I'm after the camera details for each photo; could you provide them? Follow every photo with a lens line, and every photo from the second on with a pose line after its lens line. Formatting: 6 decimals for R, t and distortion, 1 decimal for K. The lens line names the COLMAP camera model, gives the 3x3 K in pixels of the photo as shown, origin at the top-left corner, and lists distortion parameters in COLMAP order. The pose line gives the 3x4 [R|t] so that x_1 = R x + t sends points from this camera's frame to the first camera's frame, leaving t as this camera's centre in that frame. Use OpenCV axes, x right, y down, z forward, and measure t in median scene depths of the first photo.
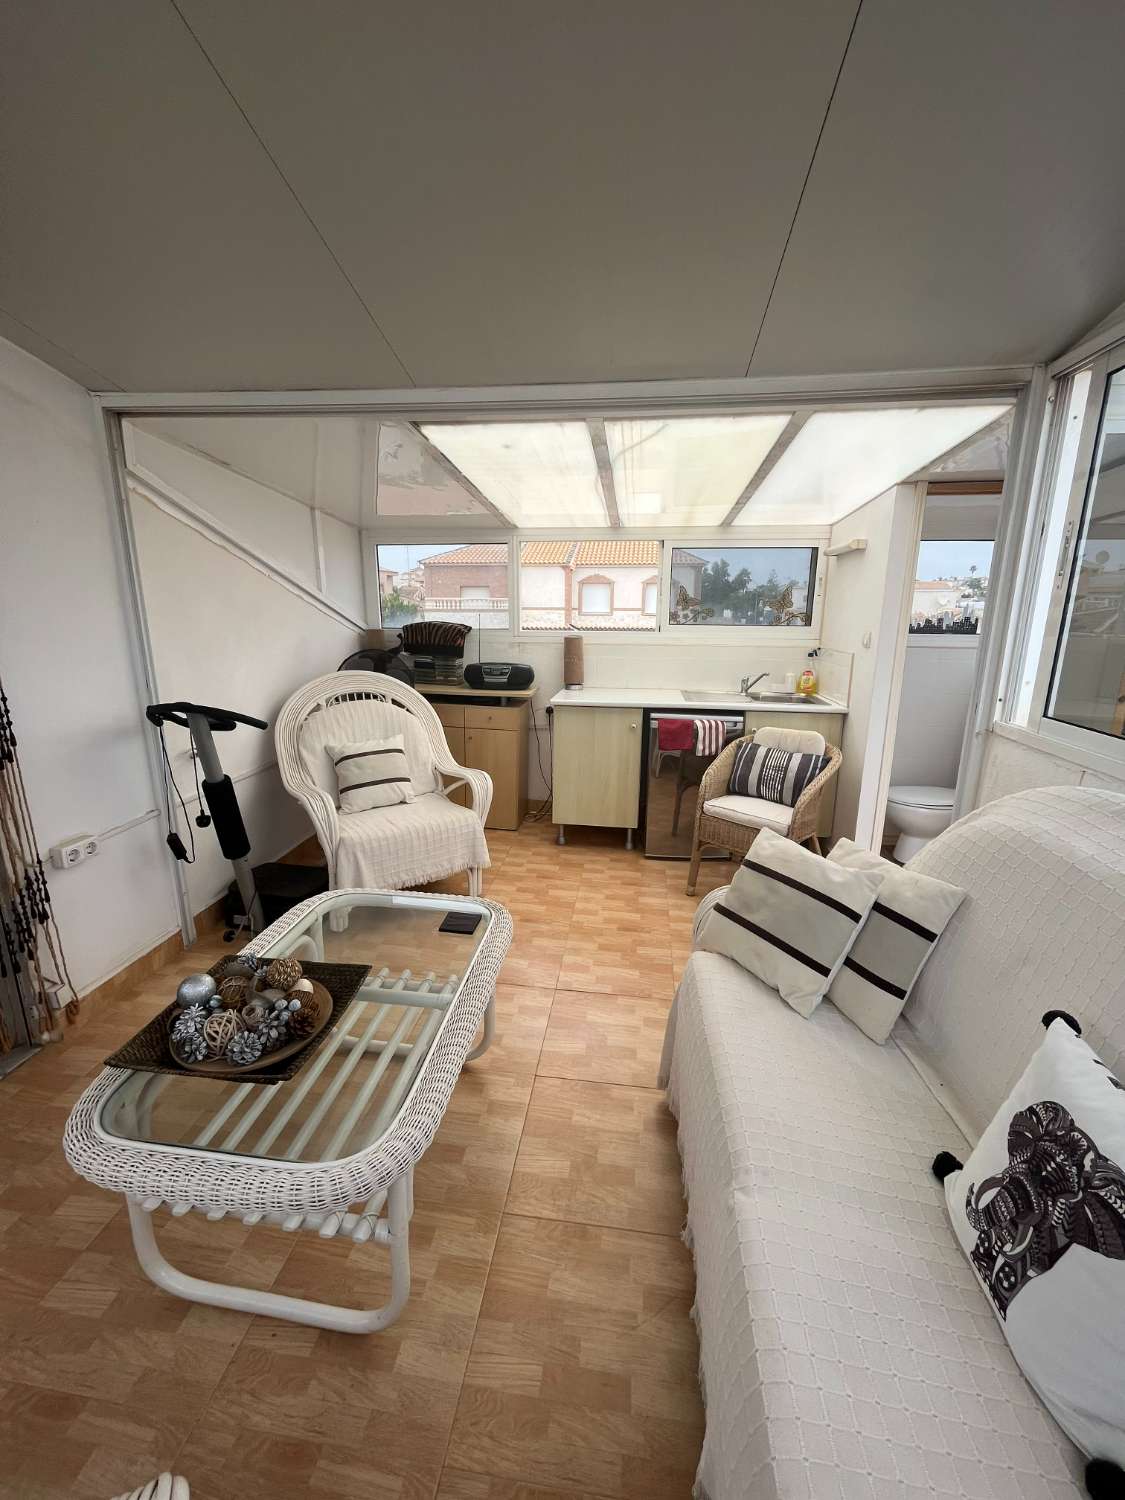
lens RADIAL K [[608.2, 0, 563.3], [0, 608.2, 747.2], [0, 0, 1]] dist [-0.002856, 0.000484]
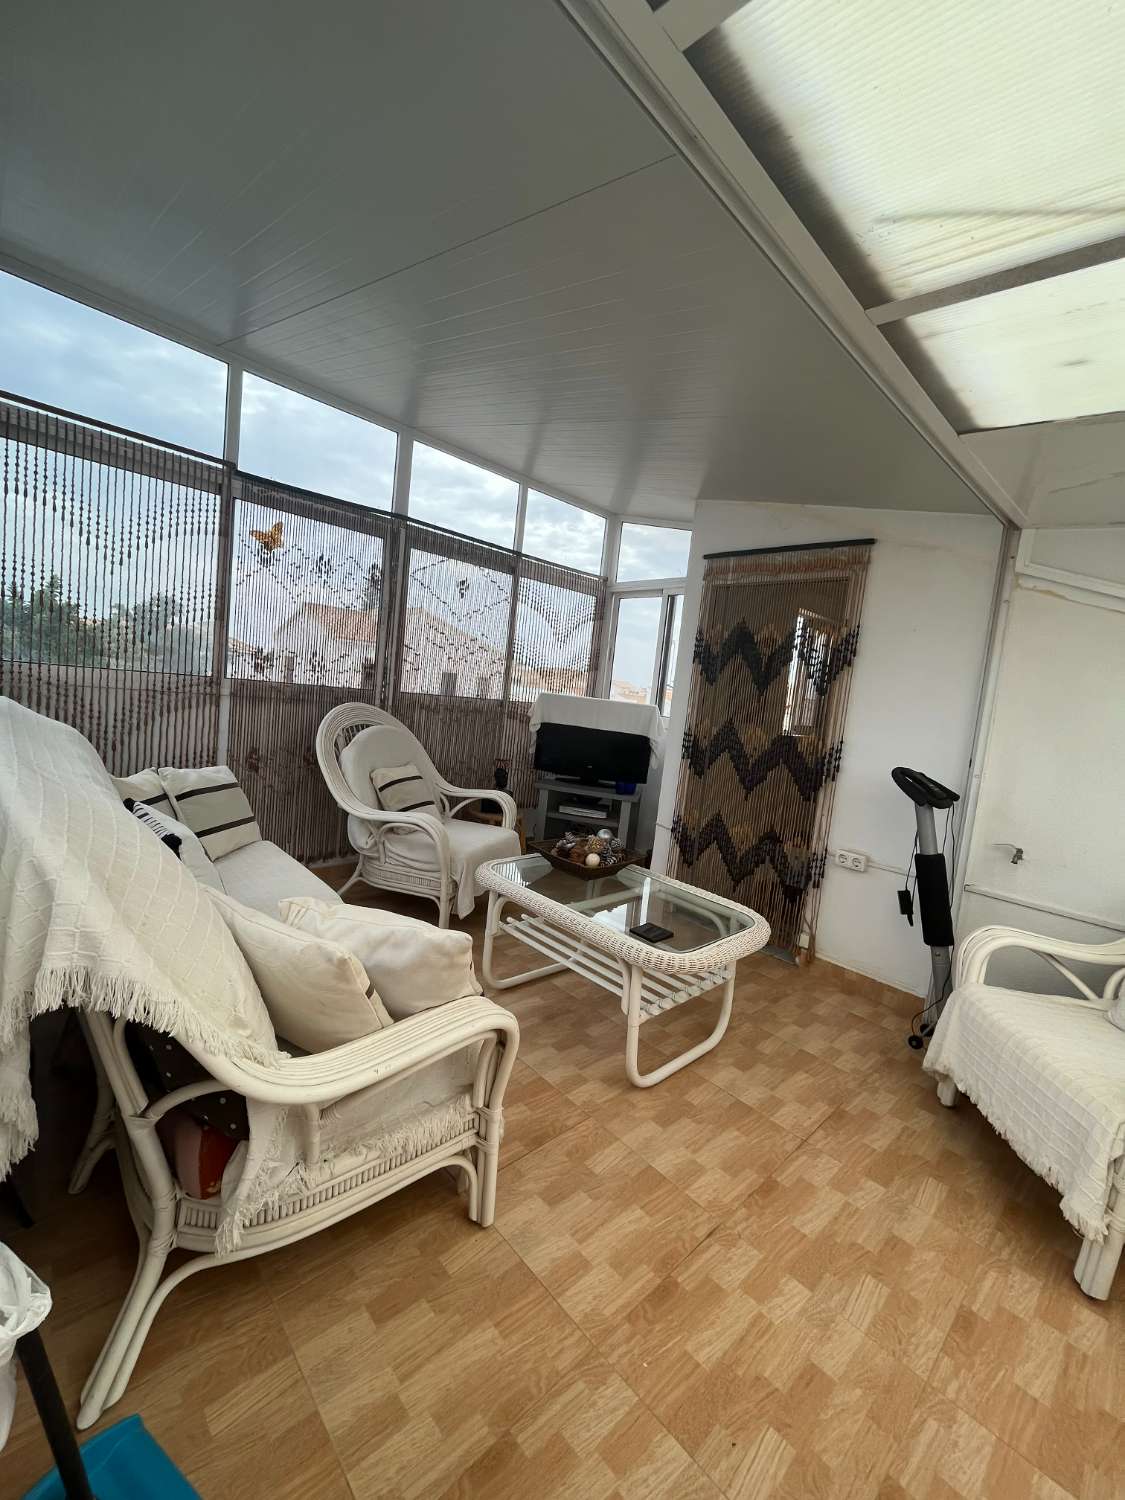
lens RADIAL K [[608.2, 0, 563.3], [0, 608.2, 747.2], [0, 0, 1]] dist [-0.002856, 0.000484]
pose [[-0.626814, -0.001644, -0.779167, 0.399810], [-0.279911, 0.933717, 0.223209, -0.112729], [0.727154, 0.358008, -0.585727, 0.727993]]
